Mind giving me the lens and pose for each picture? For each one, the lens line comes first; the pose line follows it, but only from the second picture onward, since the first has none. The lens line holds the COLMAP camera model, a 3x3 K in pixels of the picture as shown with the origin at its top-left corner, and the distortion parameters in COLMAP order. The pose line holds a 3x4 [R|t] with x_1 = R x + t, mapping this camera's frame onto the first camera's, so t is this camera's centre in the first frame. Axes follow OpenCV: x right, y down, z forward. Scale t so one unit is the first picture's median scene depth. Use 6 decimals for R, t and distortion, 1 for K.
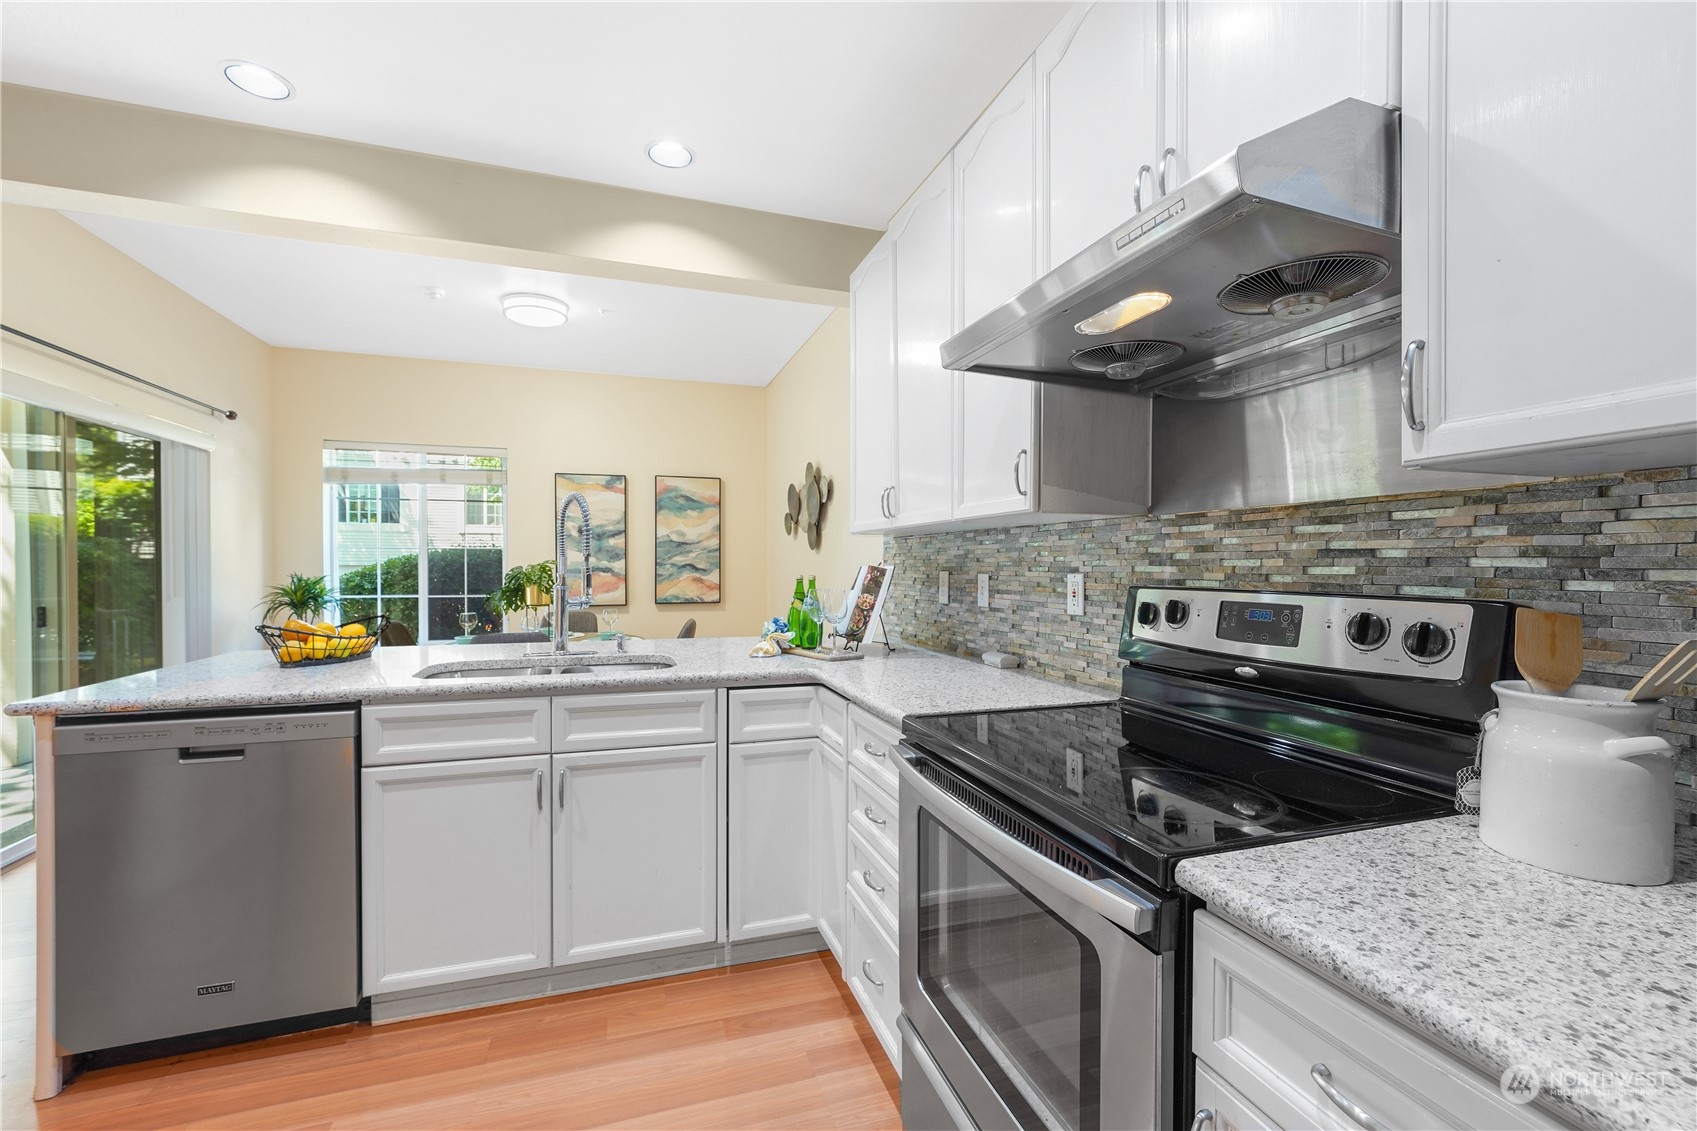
lens RADIAL K [[702.6, 0, 854.1], [0, 702.6, 572.6], [0, 0, 1]] dist [-0.001343, -0.001188]
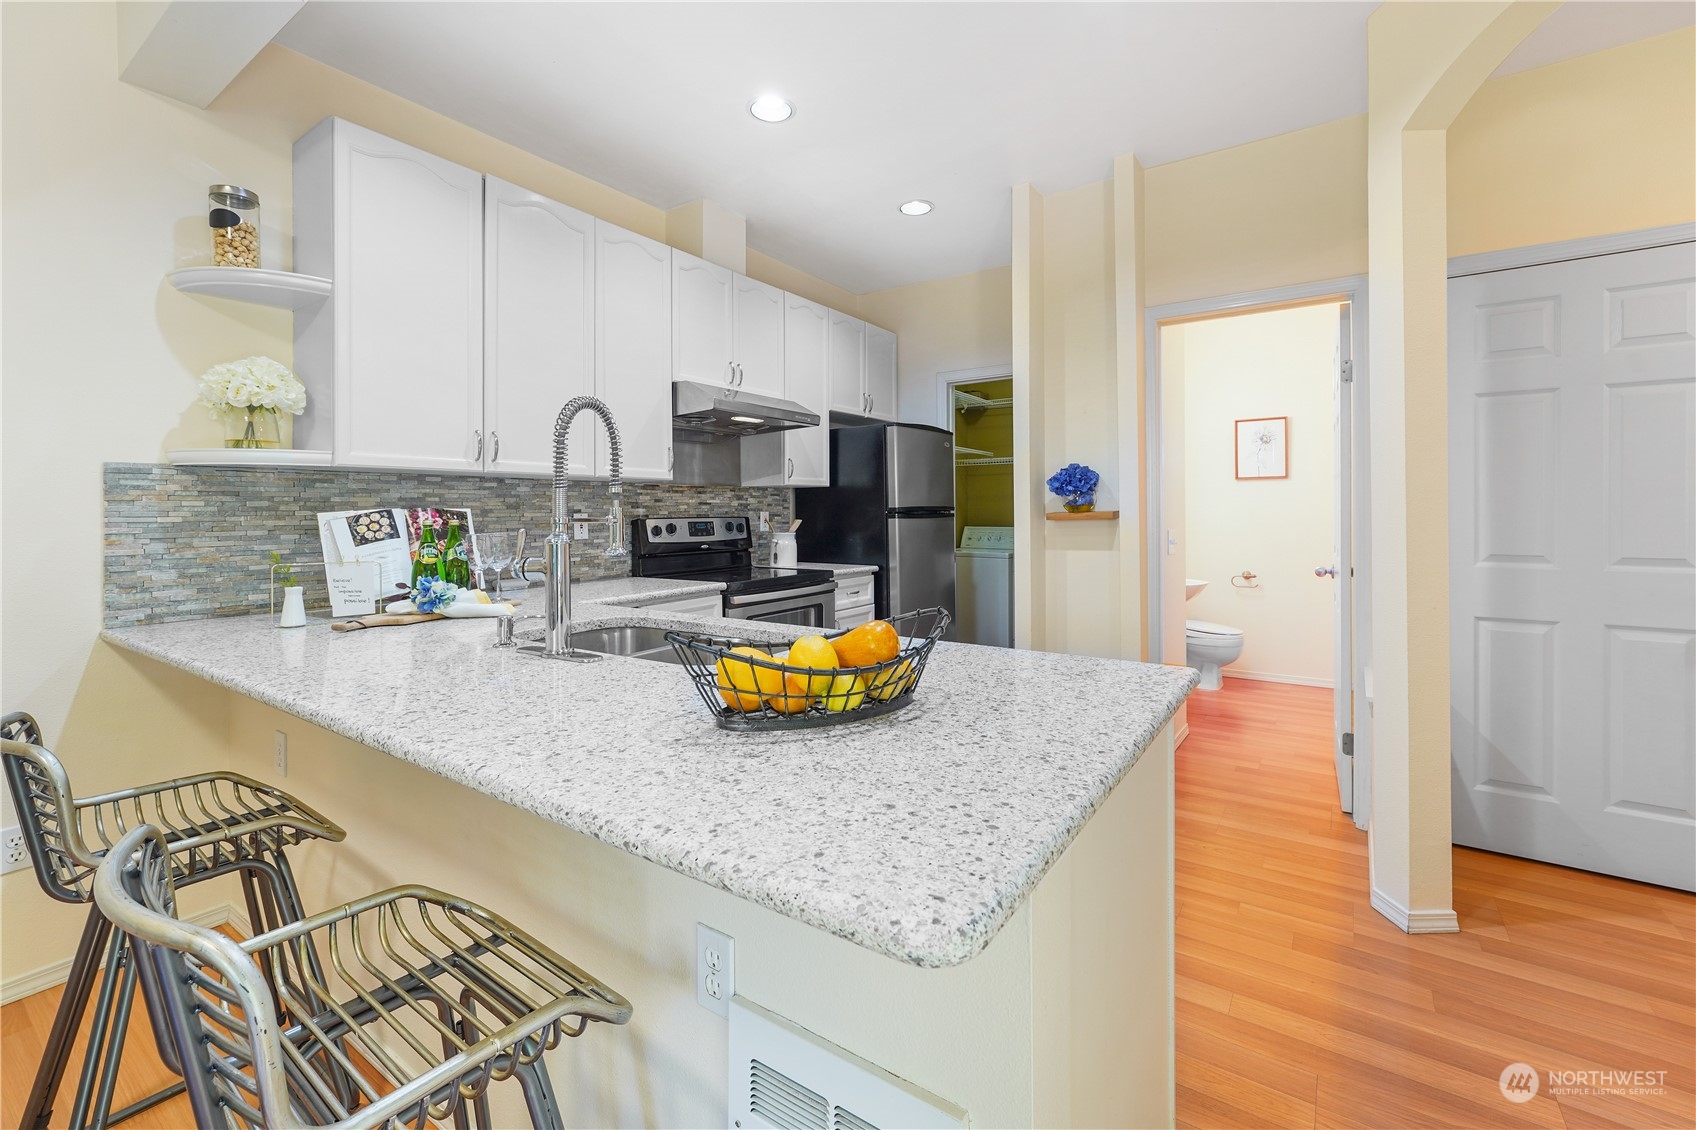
lens RADIAL K [[702.2, 0, 862.9], [0, 702.2, 511.5], [0, 0, 1]] dist [-0.001343, -0.001188]
pose [[-0.599649, 0.005012, 0.800247, -1.233126], [0.018051, 0.999811, 0.007264, -0.002927], [-0.800059, 0.018802, -0.599626, 1.325523]]
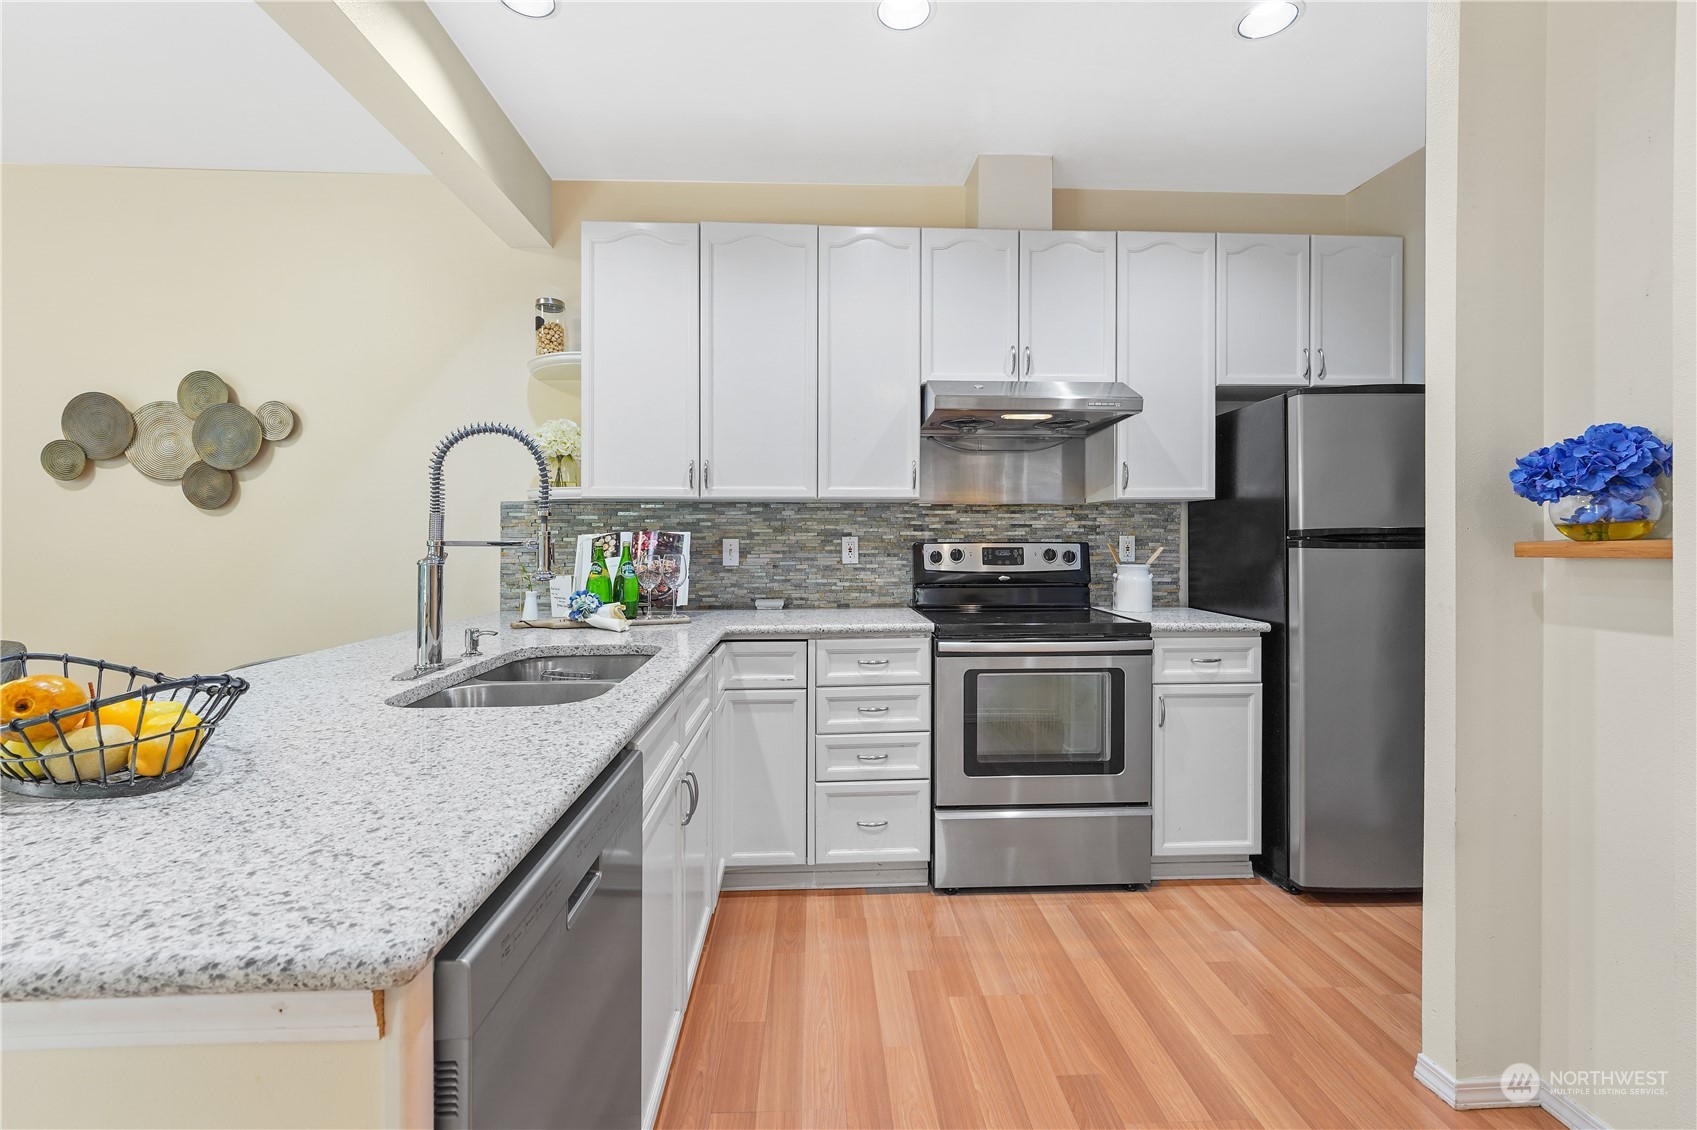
lens RADIAL K [[702.6, 0, 848.3], [0, 702.6, 536.4], [0, 0, 1]] dist [-0.001343, -0.001188]
pose [[0.272641, 0.001073, 0.962115, -1.073130], [0.013907, 0.999891, -0.005056, 0.007839], [-0.962015, 0.014759, 0.272596, 0.536485]]
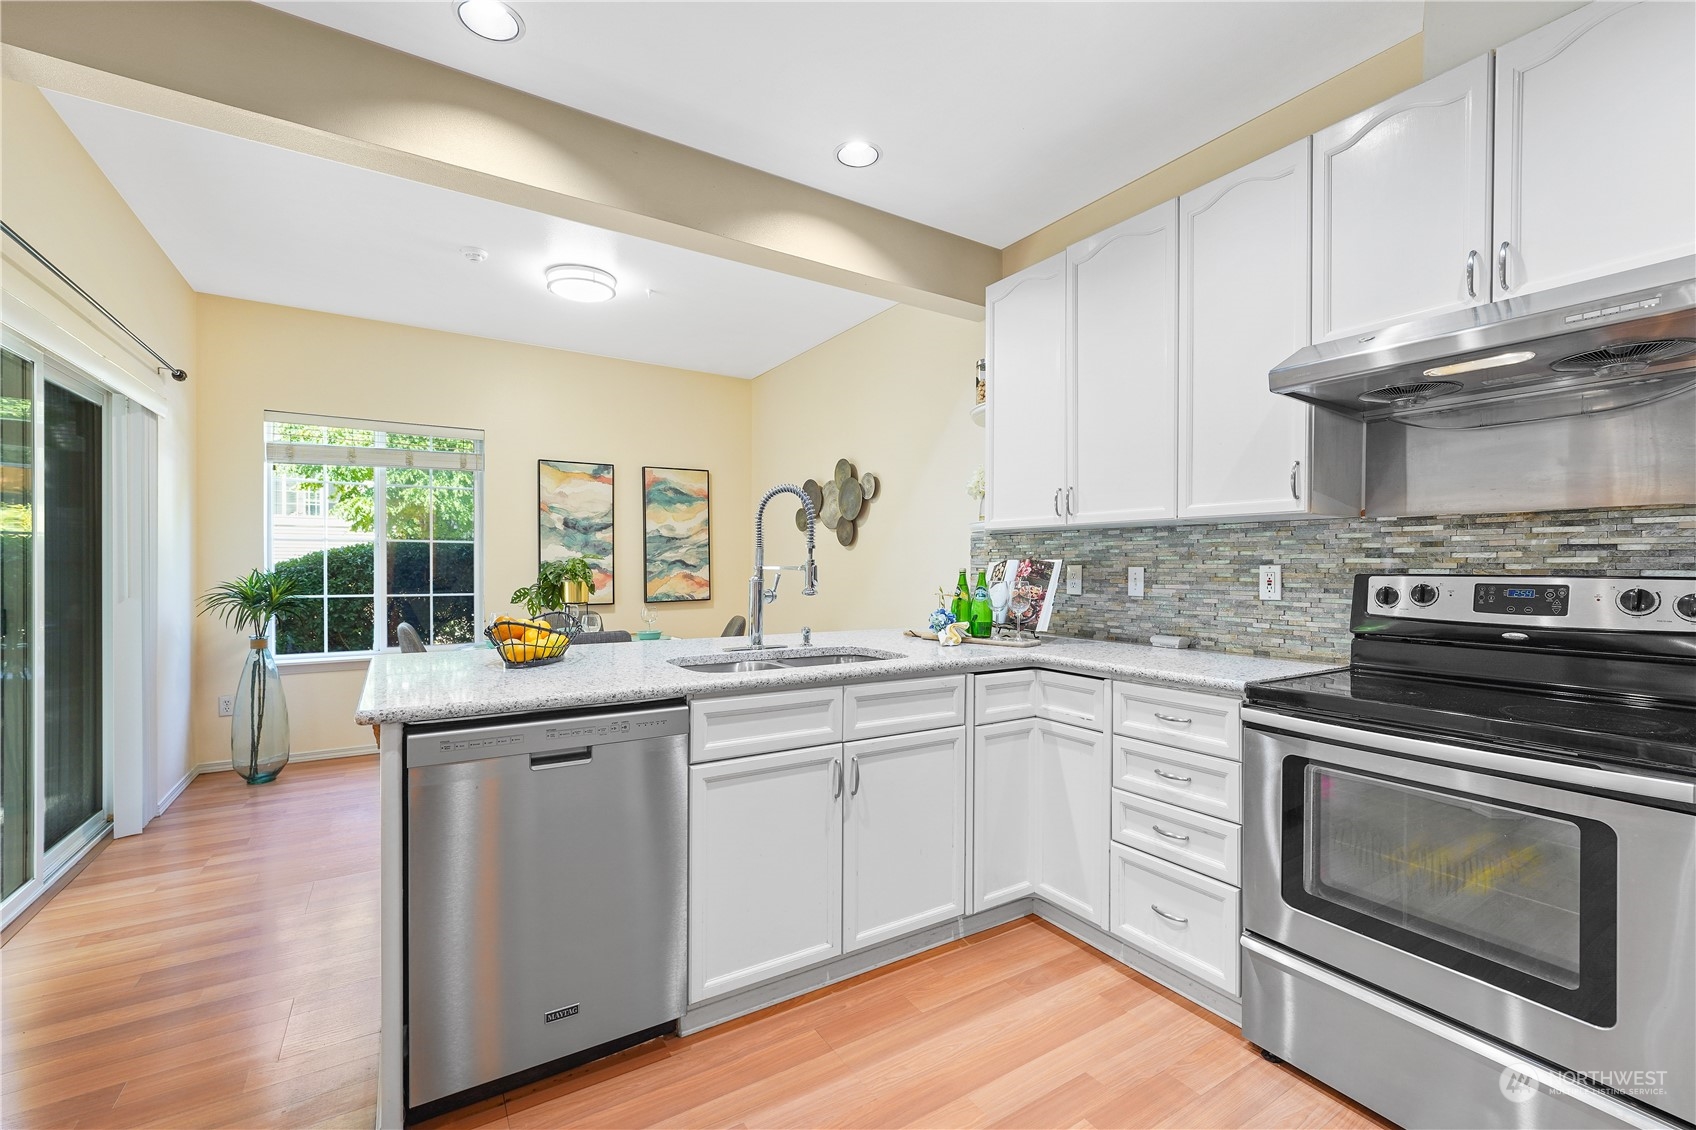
lens RADIAL K [[702.2, 0, 866.0], [0, 702.2, 569.5], [0, 0, 1]] dist [-0.001343, -0.001188]
pose [[0.968258, 0.001445, 0.249948, -0.595969], [-0.000289, 0.999989, -0.004659, 0.013314], [-0.249952, 0.004439, 0.968248, 0.014448]]
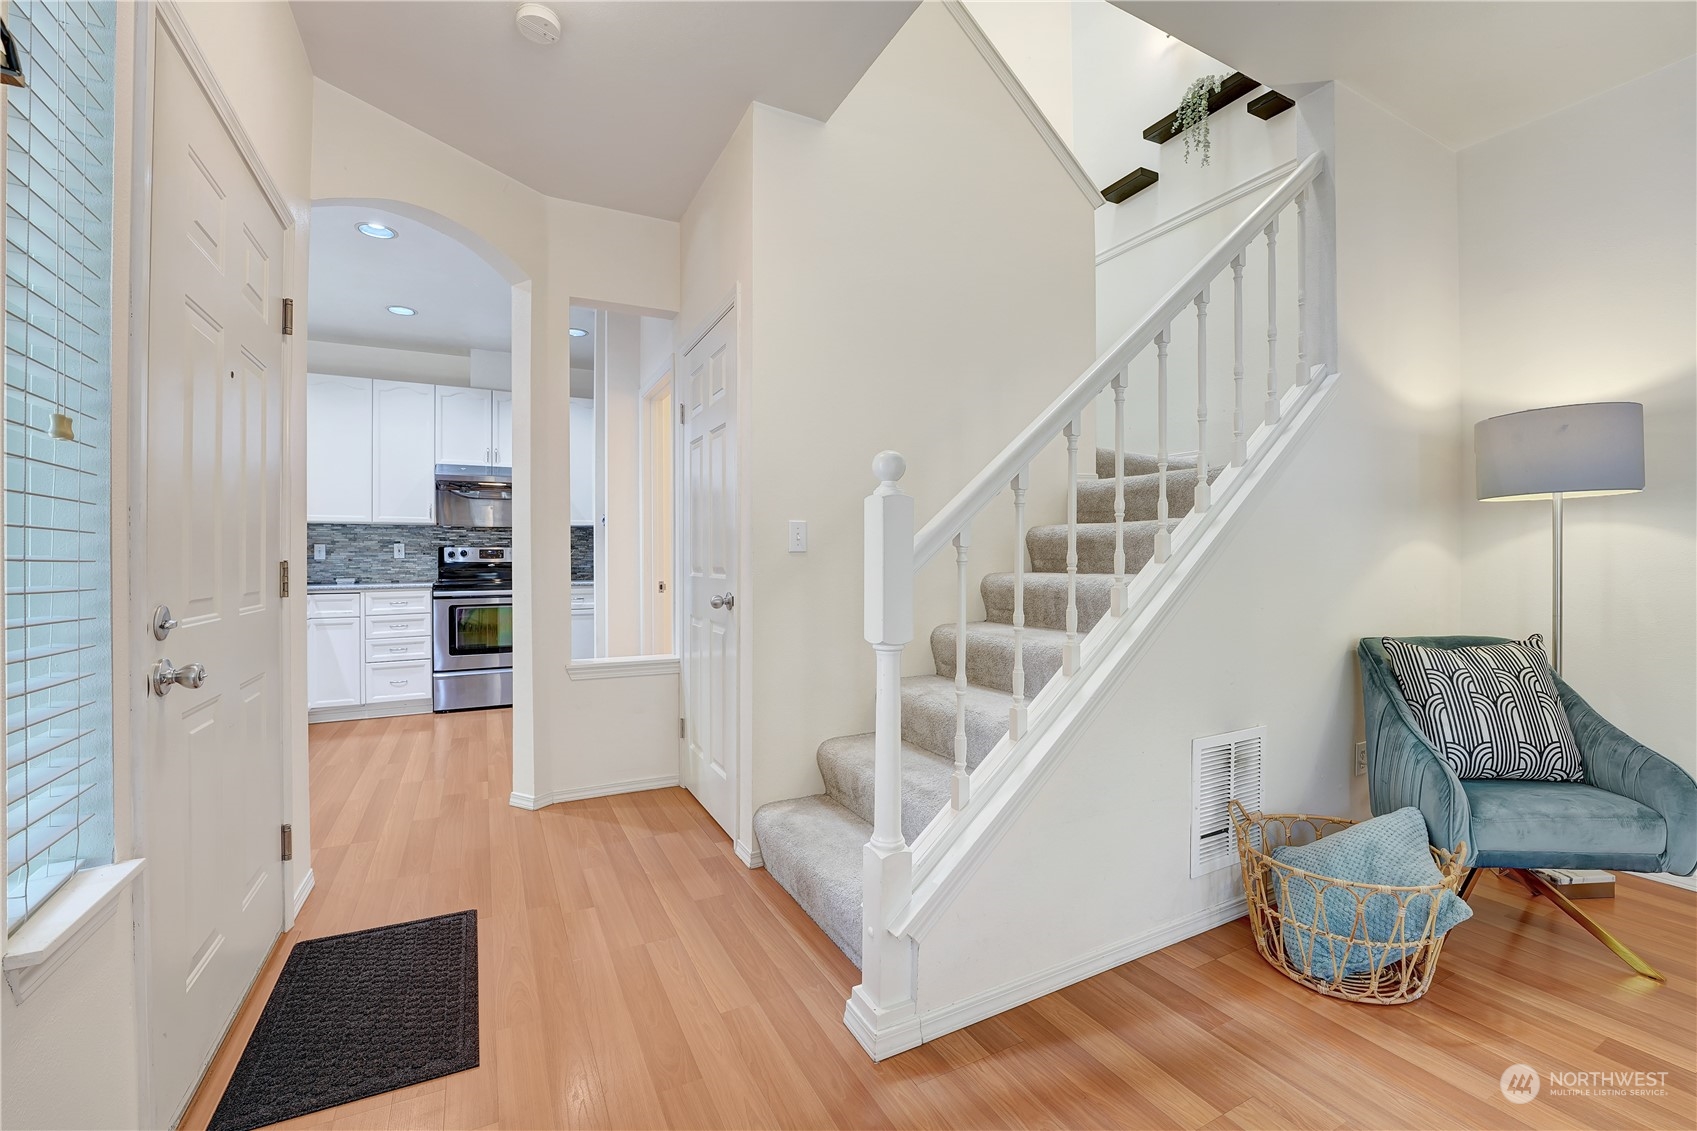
lens RADIAL K [[702.6, 0, 836.8], [0, 702.6, 554.9], [0, 0, 1]] dist [-0.001343, -0.001188]
pose [[-0.144733, 0.001690, 0.989469, -2.488771], [0.016499, 0.999864, 0.000706, 0.067134], [-0.989333, 0.016428, -0.144741, -0.294326]]
